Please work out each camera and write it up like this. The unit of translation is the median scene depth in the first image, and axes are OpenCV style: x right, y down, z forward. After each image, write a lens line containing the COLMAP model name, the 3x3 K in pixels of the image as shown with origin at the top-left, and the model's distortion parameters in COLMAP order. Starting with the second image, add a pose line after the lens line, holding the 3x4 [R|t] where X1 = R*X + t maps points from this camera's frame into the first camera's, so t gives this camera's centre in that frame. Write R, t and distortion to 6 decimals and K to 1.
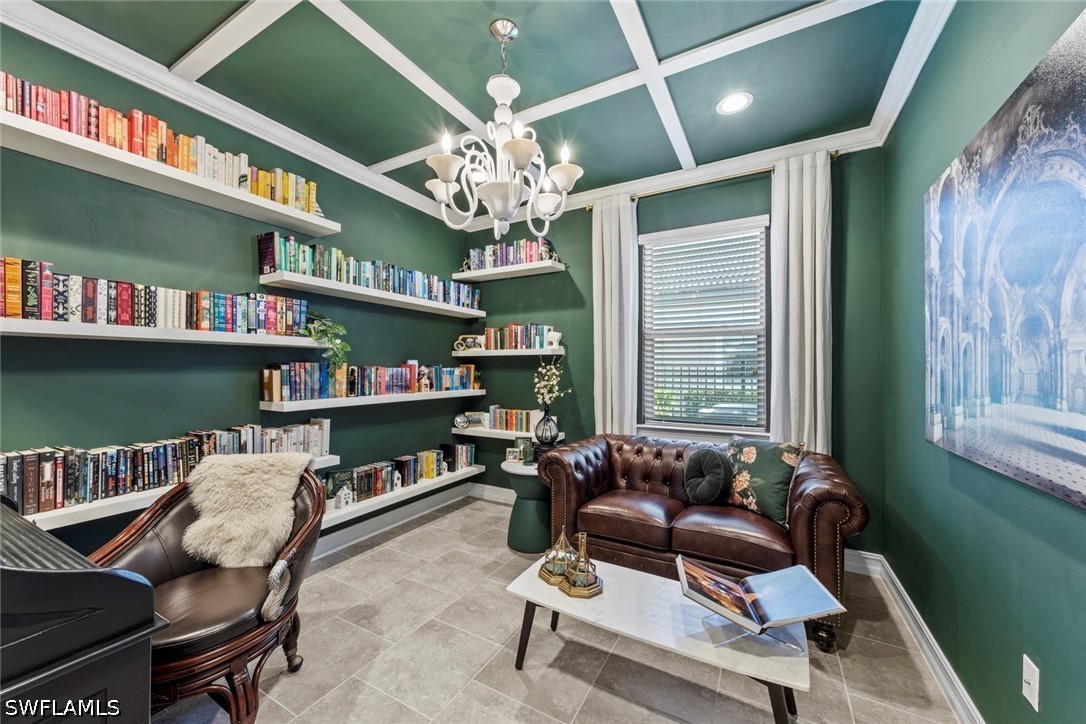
lens RADIAL K [[404.9, 0, 545.9], [0, 404.9, 366.8], [0, 0, 1]] dist [0.012460, -0.001288]
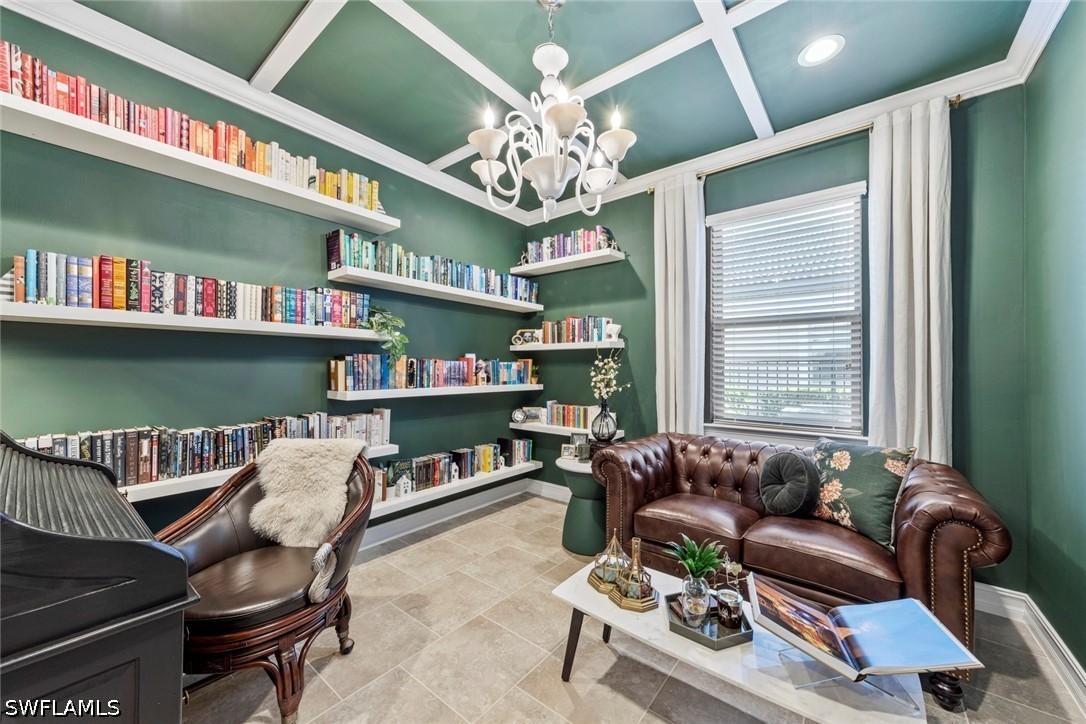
lens RADIAL K [[404.9, 0, 544.1], [0, 404.9, 362.9], [0, 0, 1]] dist [0.012460, -0.001288]
pose [[0.986348, 0.001283, -0.164672, 0.033715], [-0.002529, 0.999970, -0.007356, 0.024416], [0.164658, 0.007672, 0.986321, 0.065852]]
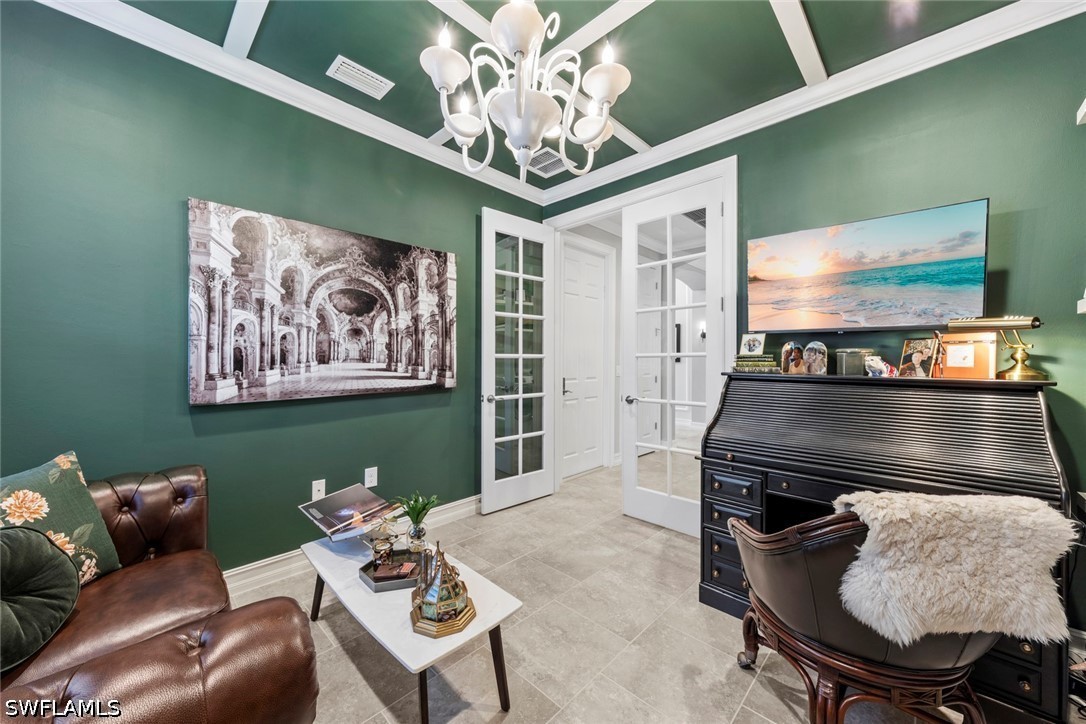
lens RADIAL K [[404.9, 0, 544.7], [0, 404.9, 360.5], [0, 0, 1]] dist [0.012460, -0.001288]
pose [[-0.965629, -0.008892, 0.259772, -0.317295], [-0.008369, 0.999960, 0.003119, 0.031379], [-0.259789, 0.000838, -0.965665, 1.608895]]
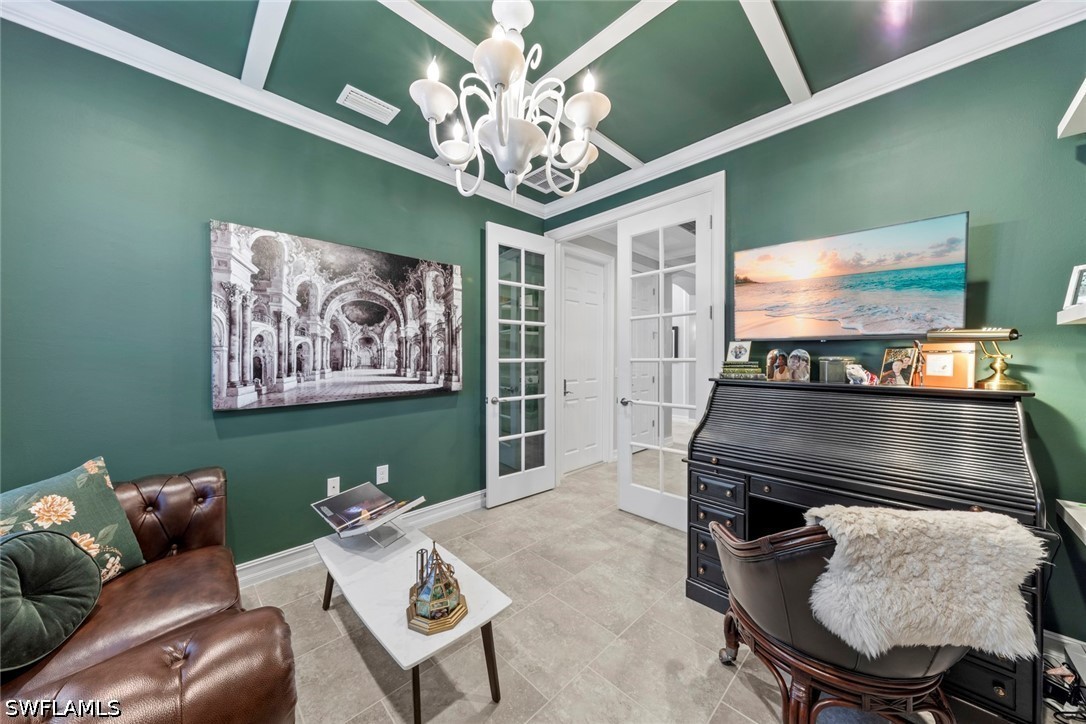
lens RADIAL K [[375.6, 0, 544.7], [0, 375.6, 360.2], [0, 0, 1]] dist [0.013738, -0.001490]
pose [[-0.957965, -0.008307, 0.286763, -0.357018], [-0.005948, 0.999941, 0.009096, 0.001740], [-0.286822, 0.007008, -0.957958, 1.583356]]
